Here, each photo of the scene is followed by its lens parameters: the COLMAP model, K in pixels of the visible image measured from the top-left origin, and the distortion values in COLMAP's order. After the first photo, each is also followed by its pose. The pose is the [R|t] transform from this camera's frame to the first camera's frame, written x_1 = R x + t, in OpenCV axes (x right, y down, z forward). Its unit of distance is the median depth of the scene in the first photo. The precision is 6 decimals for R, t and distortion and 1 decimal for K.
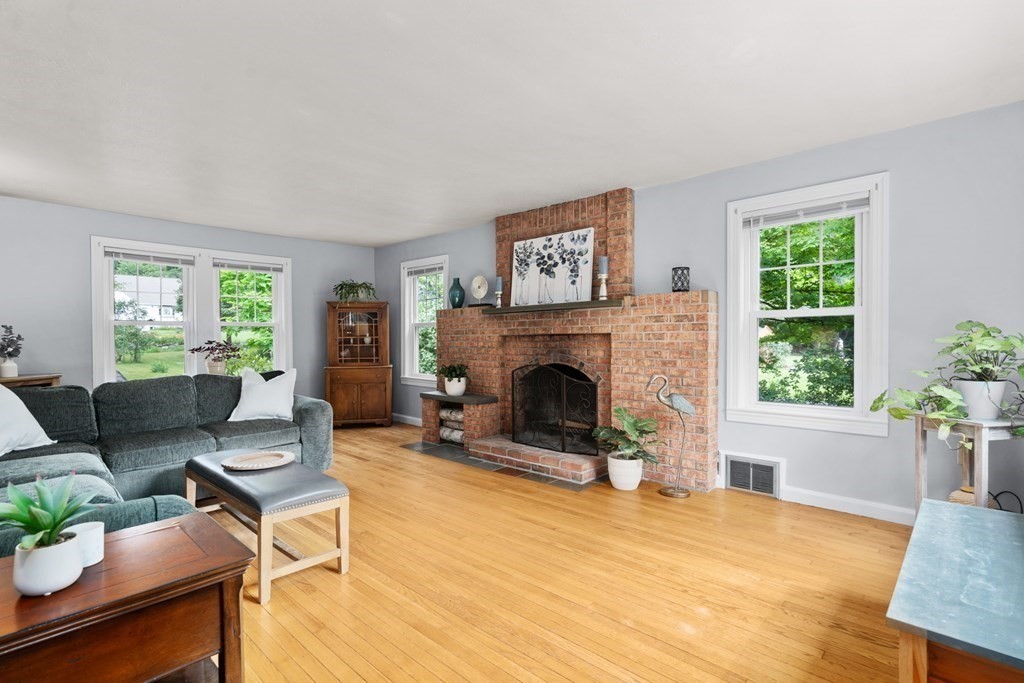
lens RADIAL K [[487.9, 0, 508.1], [0, 487.9, 342.4], [0, 0, 1]] dist [-0.000003, -0.000401]
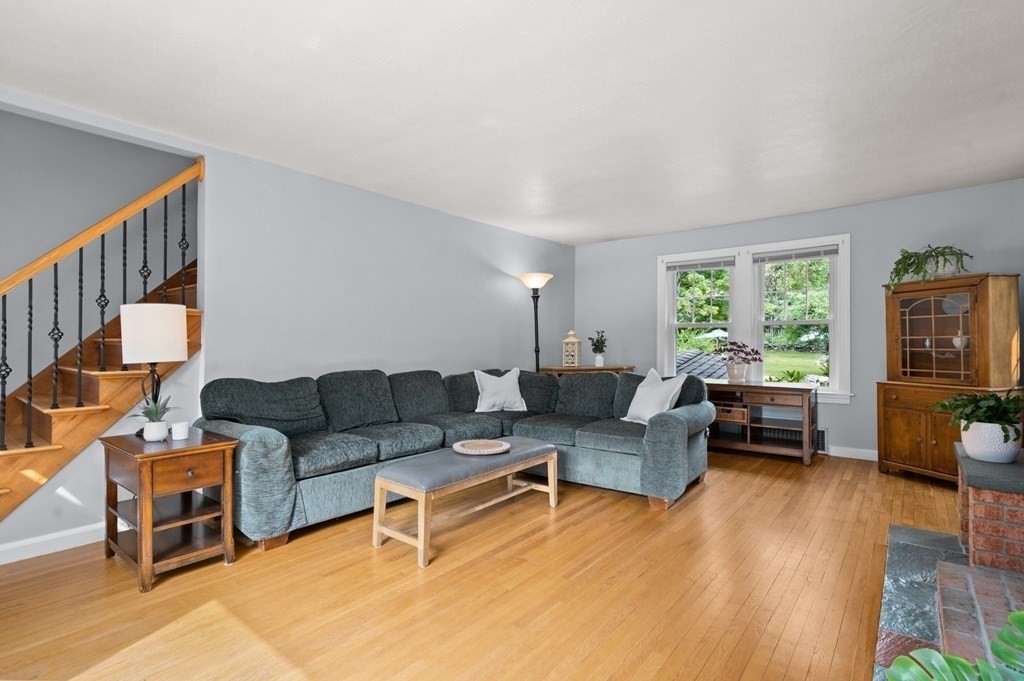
lens RADIAL K [[487.9, 0, 514.0], [0, 487.9, 341.8], [0, 0, 1]] dist [-0.000003, -0.000401]
pose [[0.074321, 0.007693, -0.997205, 0.284743], [-0.003783, 0.999965, 0.007432, -0.007748], [0.997227, 0.003220, 0.074347, 0.439779]]
